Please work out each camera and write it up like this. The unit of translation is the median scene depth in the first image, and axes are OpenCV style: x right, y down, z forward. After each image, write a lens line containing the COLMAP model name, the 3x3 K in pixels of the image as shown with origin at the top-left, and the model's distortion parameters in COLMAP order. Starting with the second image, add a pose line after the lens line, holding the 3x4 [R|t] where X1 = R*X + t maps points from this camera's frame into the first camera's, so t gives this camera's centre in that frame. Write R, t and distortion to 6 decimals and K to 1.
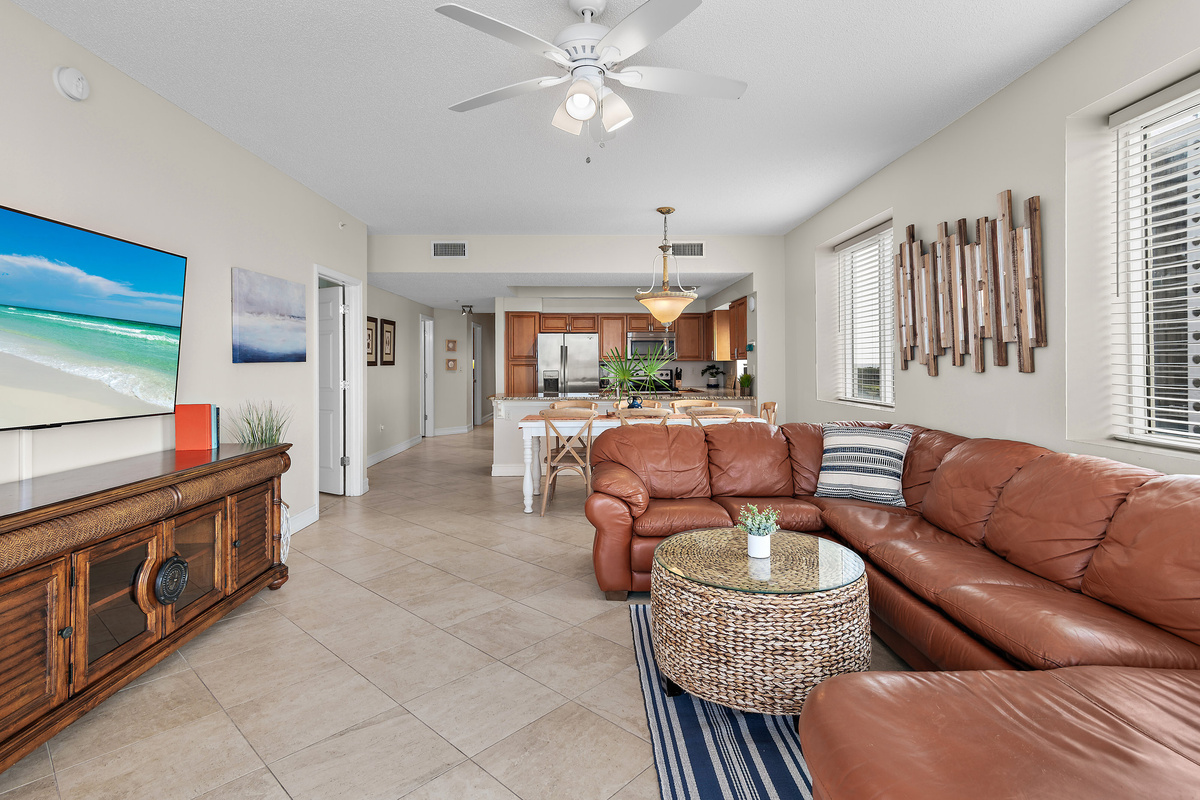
lens RADIAL K [[581.0, 0, 606.9], [0, 581.0, 358.7], [0, 0, 1]] dist [0.018021, 0.000025]
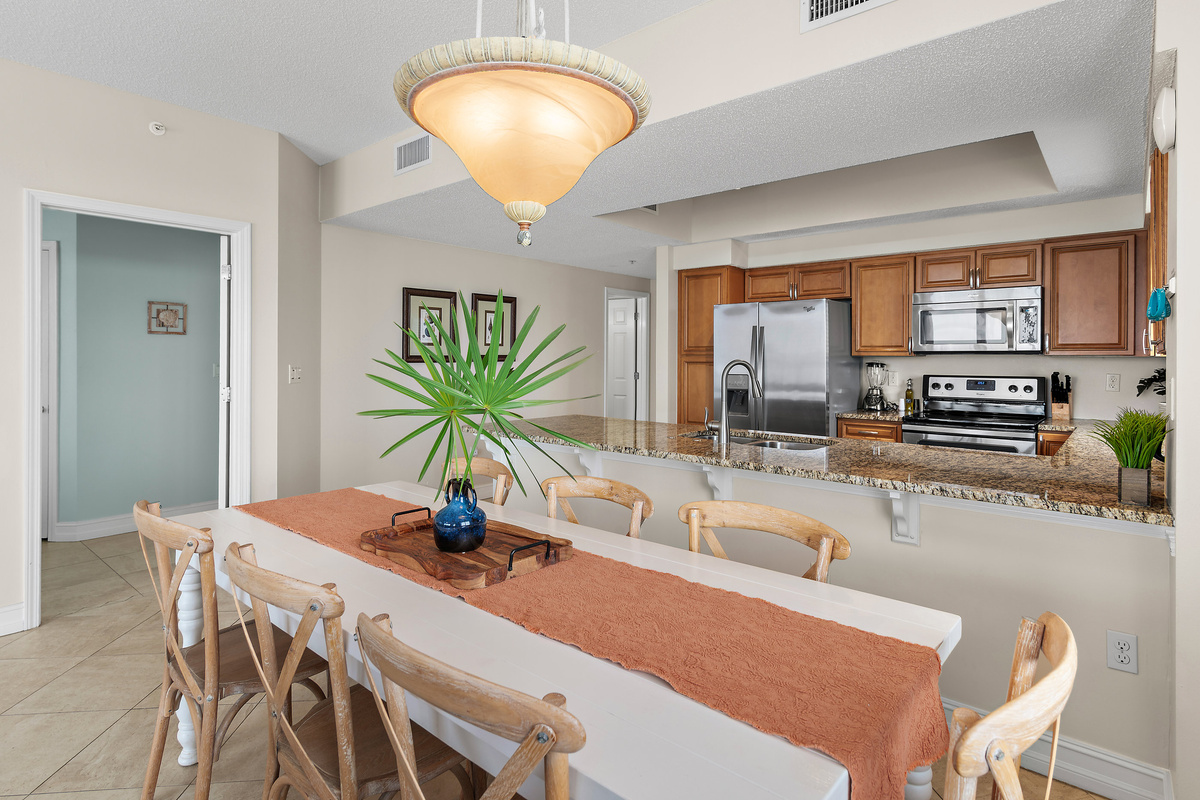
lens RADIAL K [[581.0, 0, 638.0], [0, 581.0, 358.8], [0, 0, 1]] dist [0.018021, 0.000025]
pose [[0.732548, 0.009282, -0.680653, 0.455429], [0.000786, 0.999895, 0.014482, -0.000352], [0.680715, -0.011143, 0.732463, 1.236661]]
